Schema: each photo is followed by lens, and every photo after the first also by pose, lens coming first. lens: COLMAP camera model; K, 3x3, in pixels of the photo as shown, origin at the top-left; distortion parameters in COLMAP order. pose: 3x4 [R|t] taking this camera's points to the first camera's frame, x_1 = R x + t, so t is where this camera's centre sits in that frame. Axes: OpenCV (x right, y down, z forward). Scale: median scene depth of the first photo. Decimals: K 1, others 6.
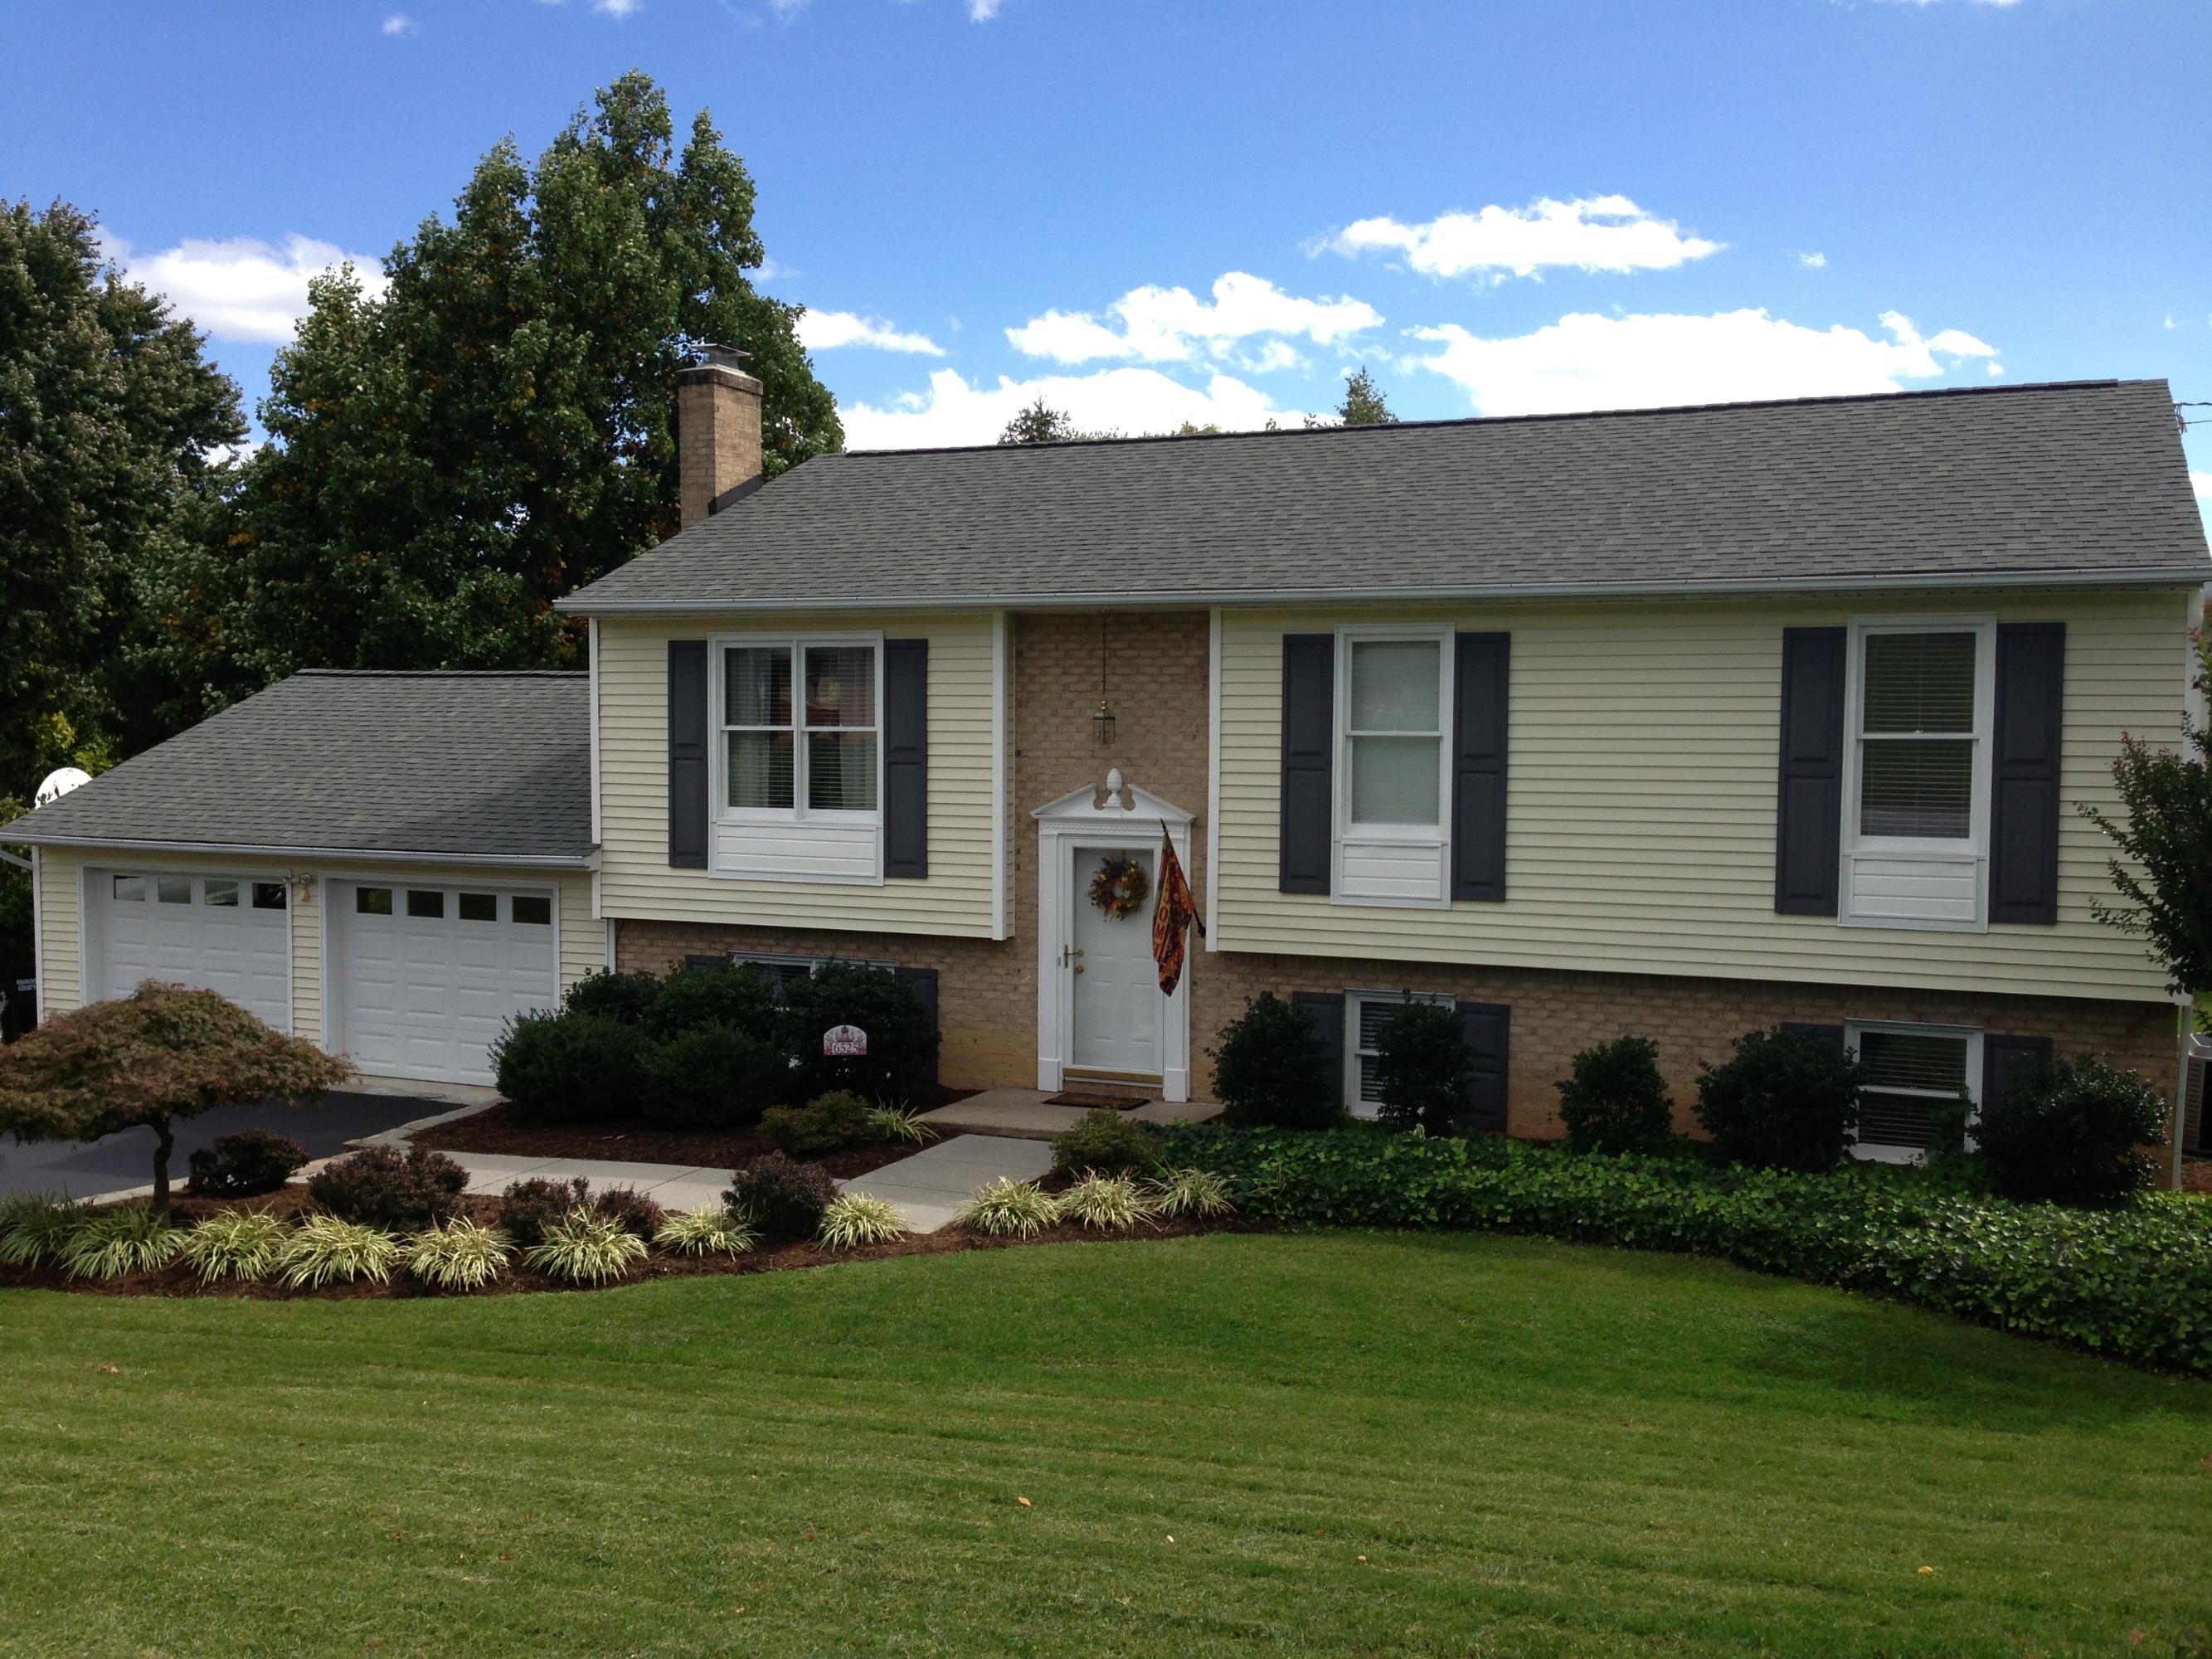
lens RADIAL K [[2065.3, 0, 1106.0], [0, 2065.3, 829.5], [0, 0, 1]] dist [0.020025, 0.180765]
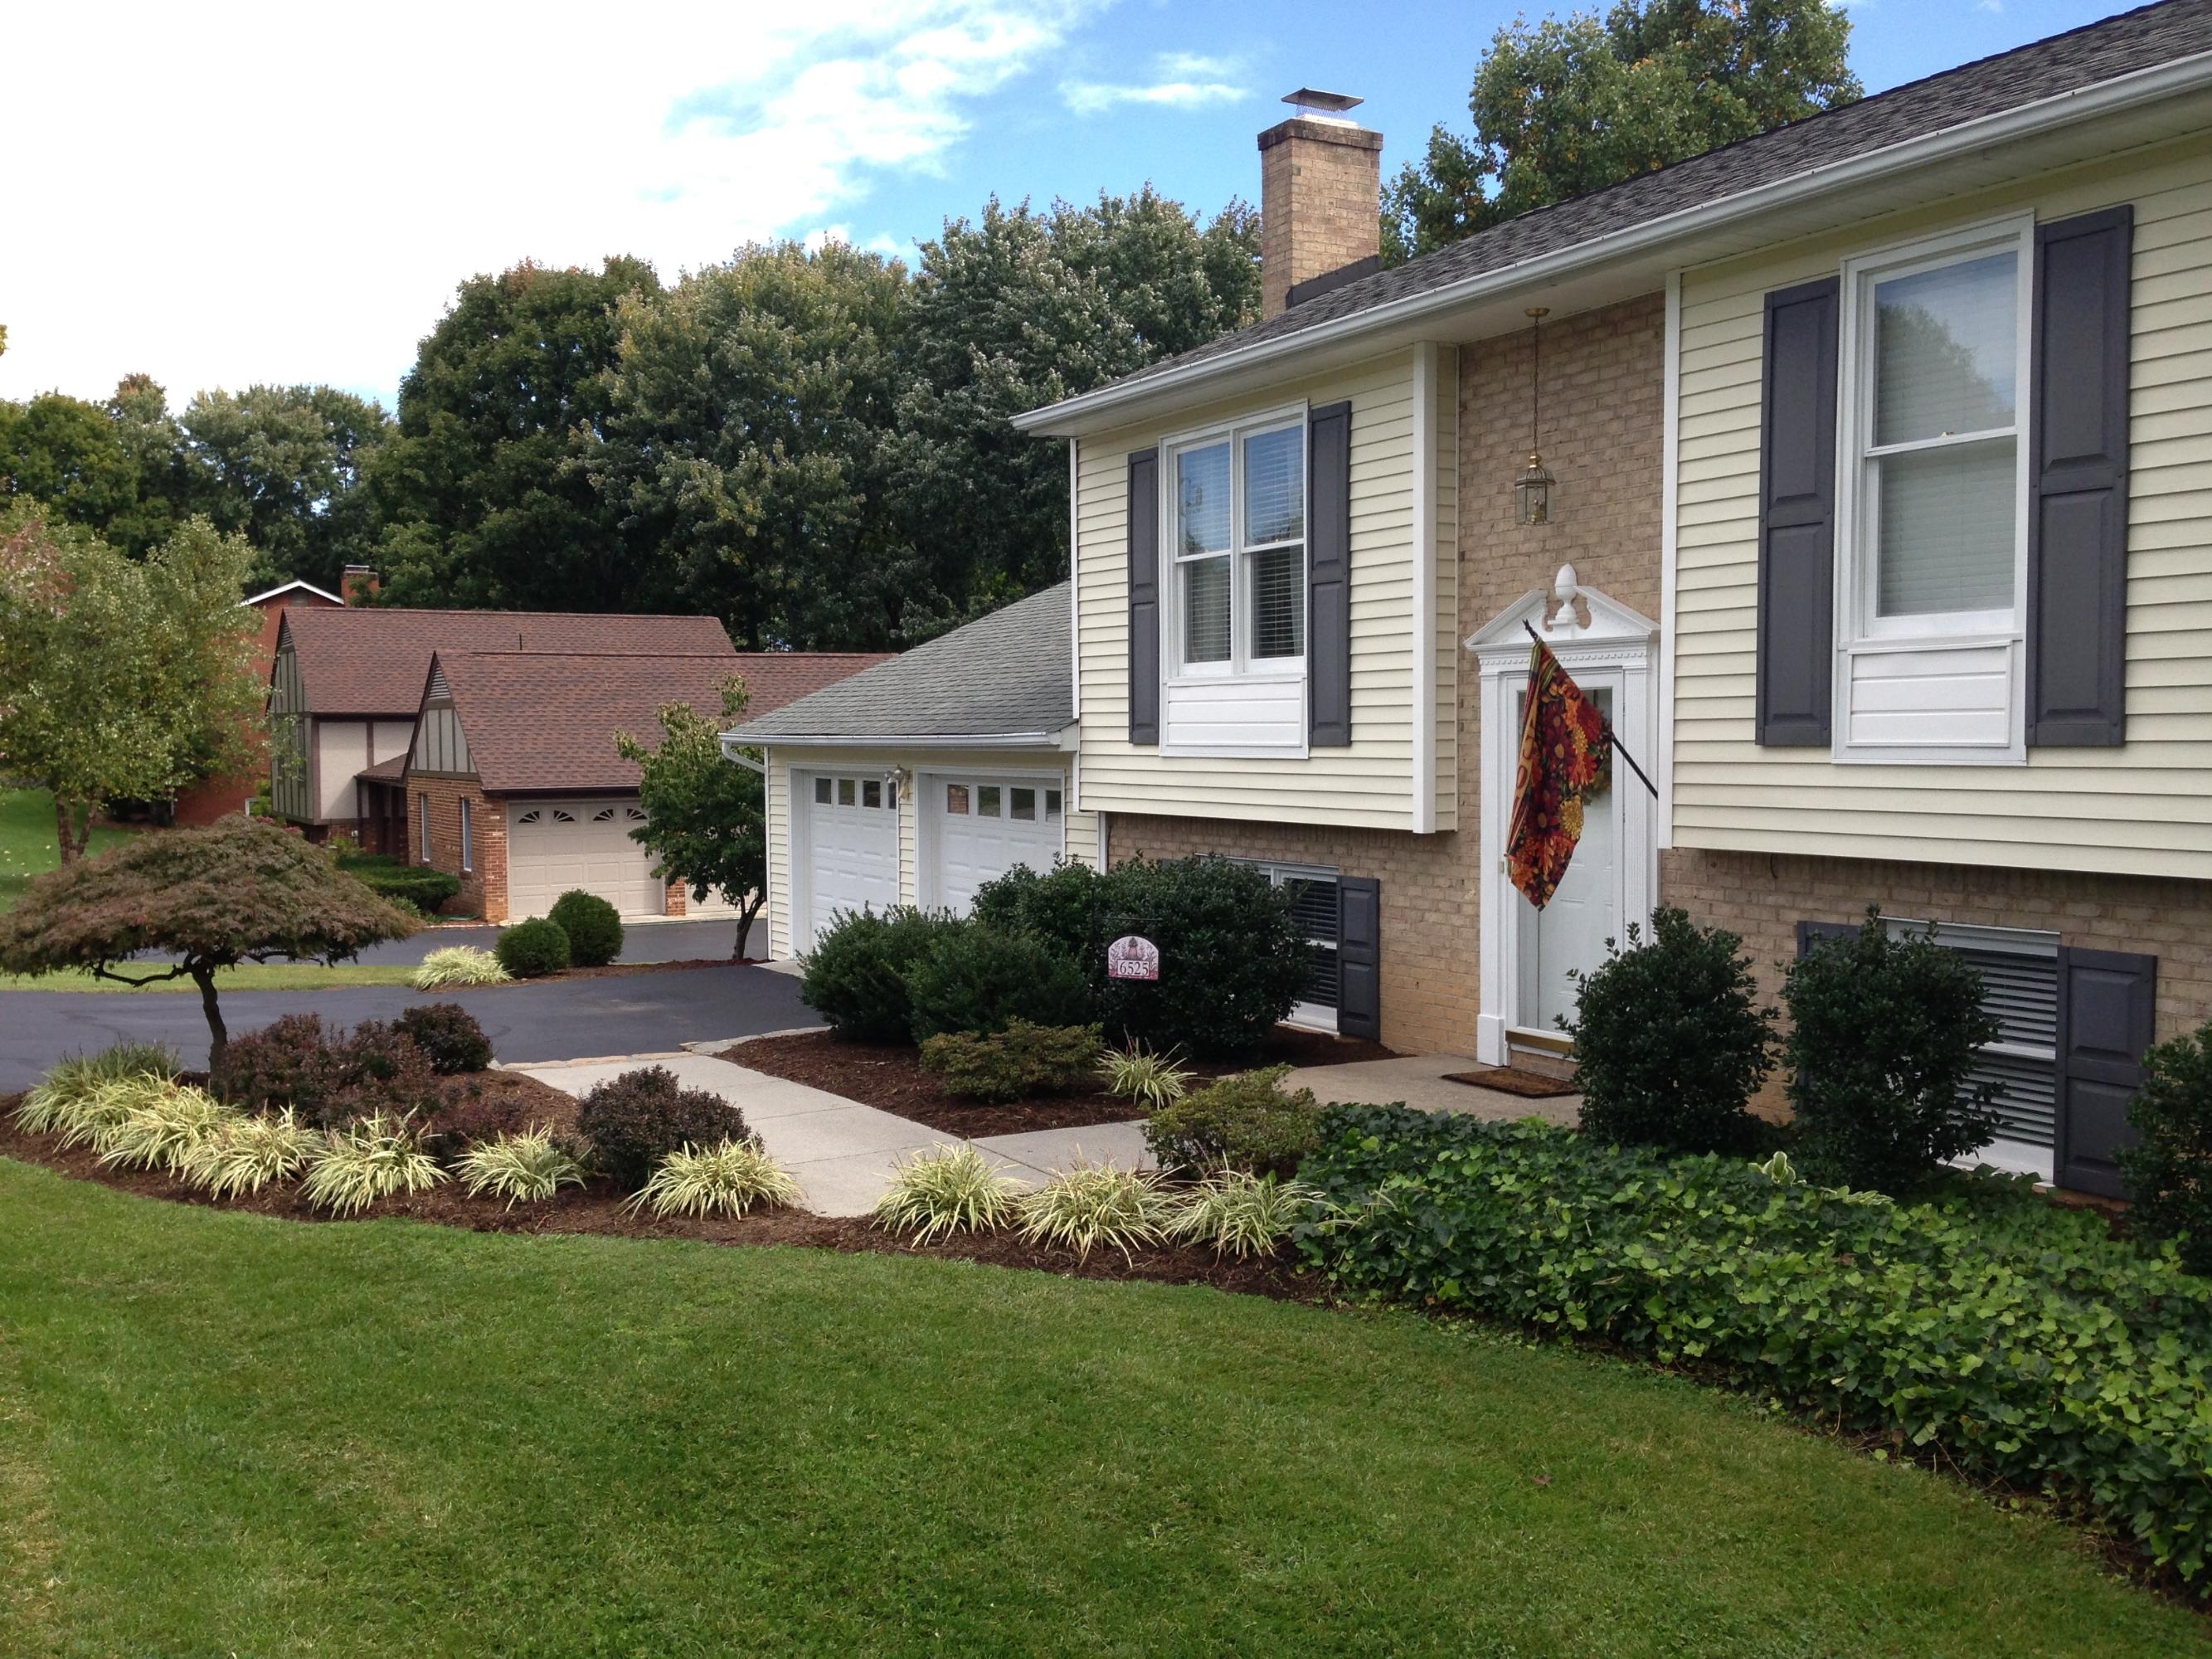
lens RADIAL K [[2065.3, 0, 1106.0], [0, 2065.3, 829.5], [0, 0, 1]] dist [0.020025, 0.180765]
pose [[0.797511, 0.017191, -0.603060, 0.279831], [-0.021113, 0.999777, 0.000579, 0.055467], [0.602935, 0.012270, 0.797696, 0.410614]]
